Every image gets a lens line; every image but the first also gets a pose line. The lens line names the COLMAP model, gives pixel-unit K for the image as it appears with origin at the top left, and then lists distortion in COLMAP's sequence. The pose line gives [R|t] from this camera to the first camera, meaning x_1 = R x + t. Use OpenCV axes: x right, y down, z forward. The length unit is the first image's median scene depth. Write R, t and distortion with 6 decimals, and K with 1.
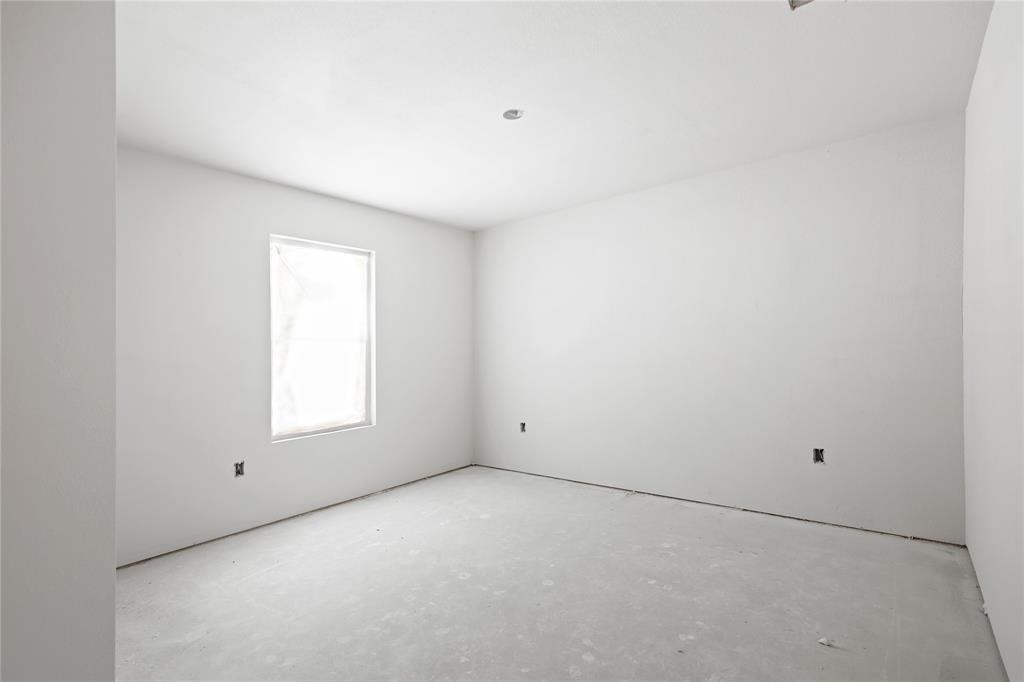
lens RADIAL K [[493.1, 0, 512.6], [0, 493.1, 354.2], [0, 0, 1]] dist [0.016415, -0.000029]
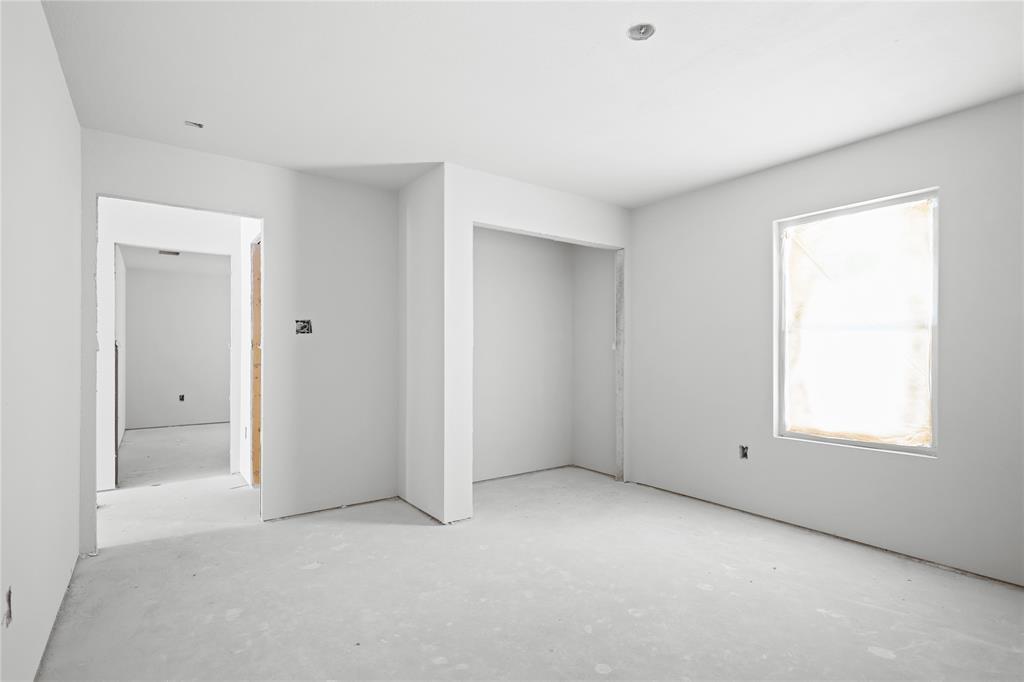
lens RADIAL K [[493.1, 0, 512.6], [0, 493.1, 354.2], [0, 0, 1]] dist [0.016415, -0.000029]
pose [[-0.264004, 0.033996, -0.963922, 0.553453], [0.006345, 0.999418, 0.033510, -0.017250], [0.964501, 0.002731, -0.264066, 0.739041]]
